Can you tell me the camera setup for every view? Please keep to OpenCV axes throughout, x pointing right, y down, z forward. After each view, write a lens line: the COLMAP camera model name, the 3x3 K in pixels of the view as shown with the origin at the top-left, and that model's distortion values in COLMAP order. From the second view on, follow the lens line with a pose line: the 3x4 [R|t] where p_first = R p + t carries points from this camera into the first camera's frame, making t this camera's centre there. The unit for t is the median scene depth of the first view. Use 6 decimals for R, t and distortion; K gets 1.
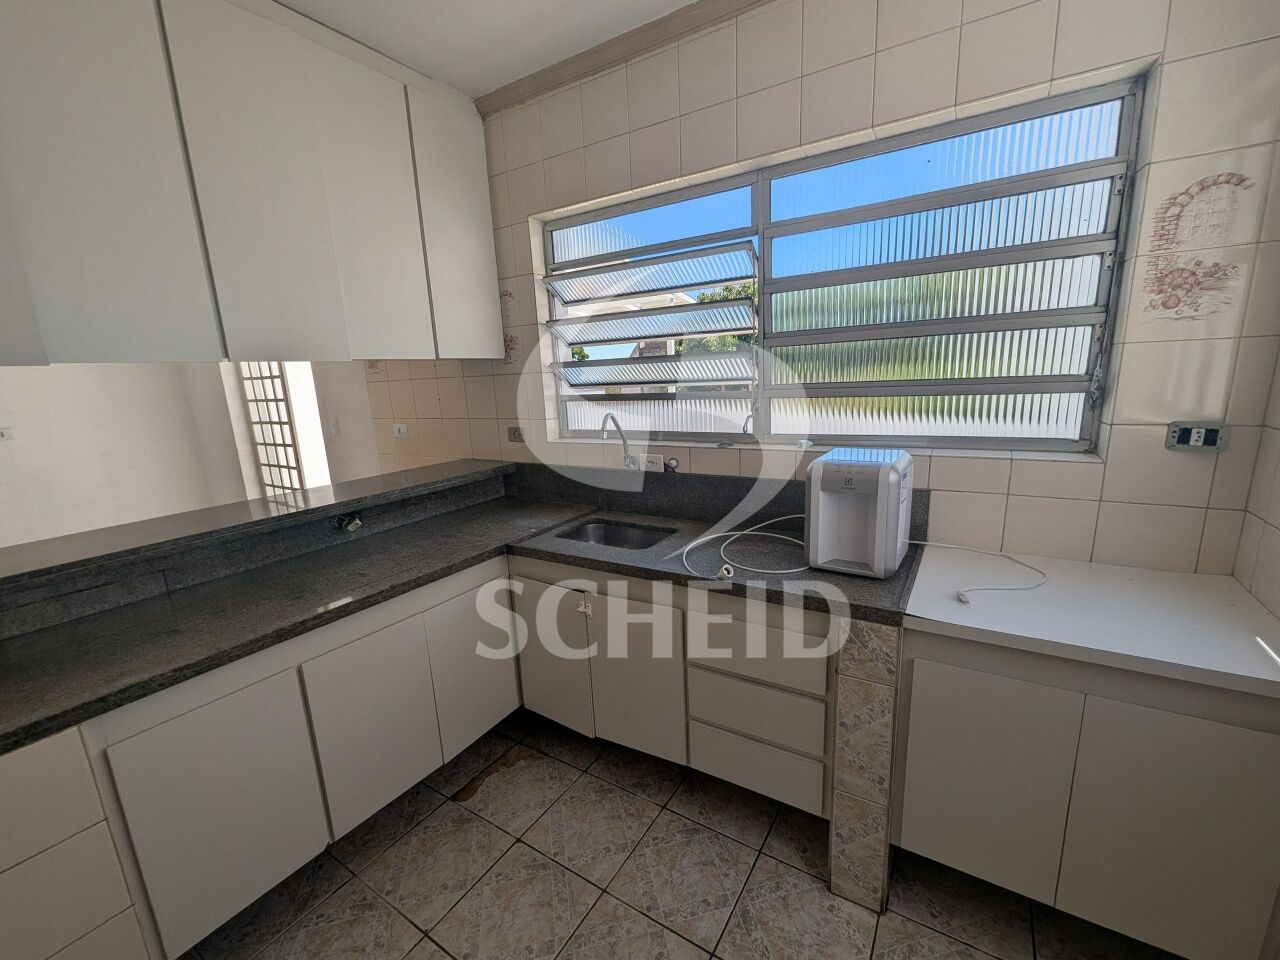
lens RADIAL K [[526.0, 0, 645.1], [0, 526.0, 492.7], [0, 0, 1]] dist [-0.002342, 0.000167]
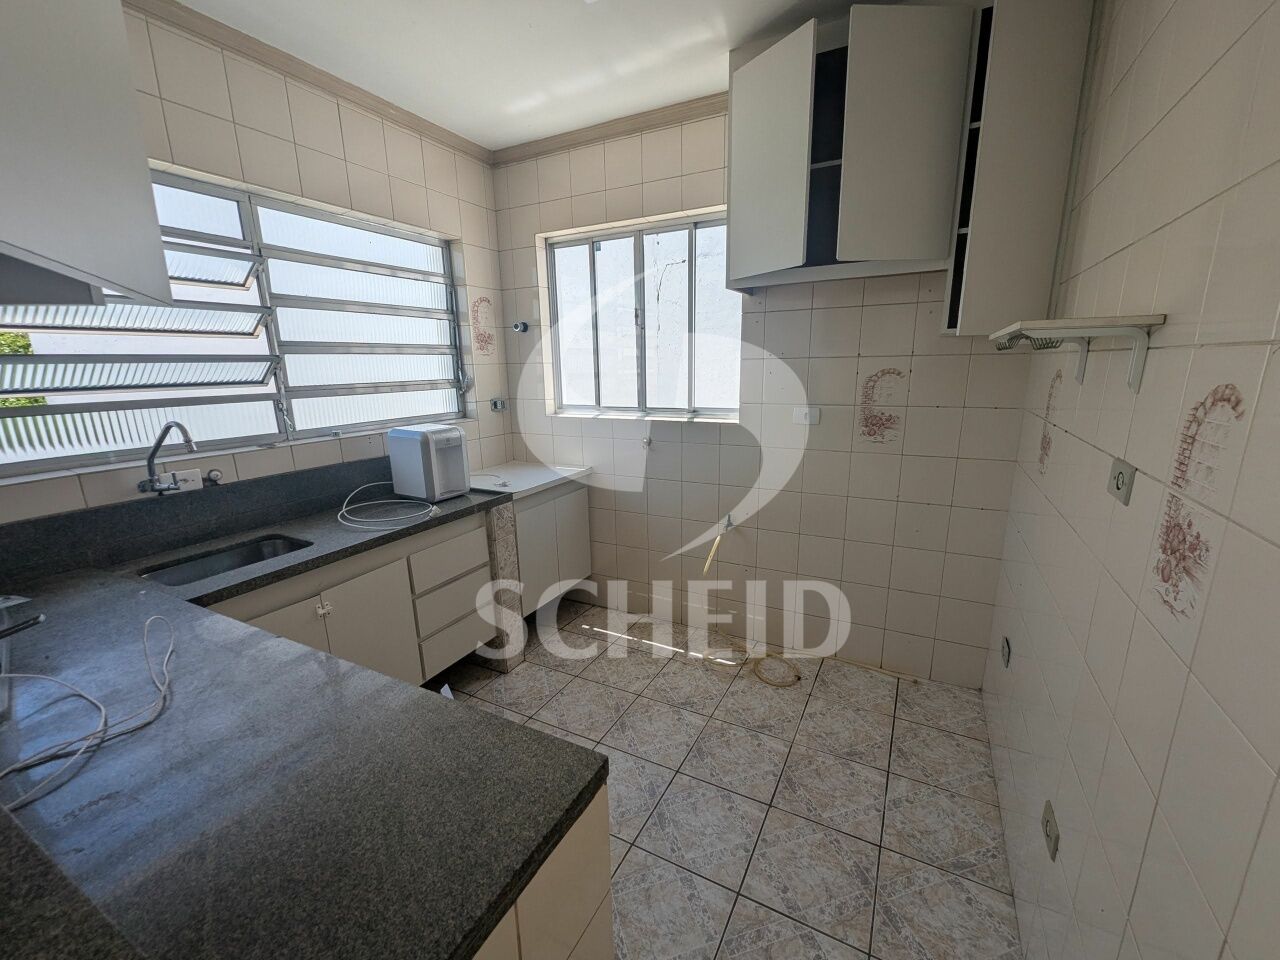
lens RADIAL K [[526.0, 0, 647.7], [0, 526.0, 482.9], [0, 0, 1]] dist [-0.002342, 0.000167]
pose [[-0.070890, -0.179964, 0.981116, -1.016133], [0.234552, 0.953003, 0.191755, -0.048848], [-0.969515, 0.243716, -0.025347, 0.357370]]
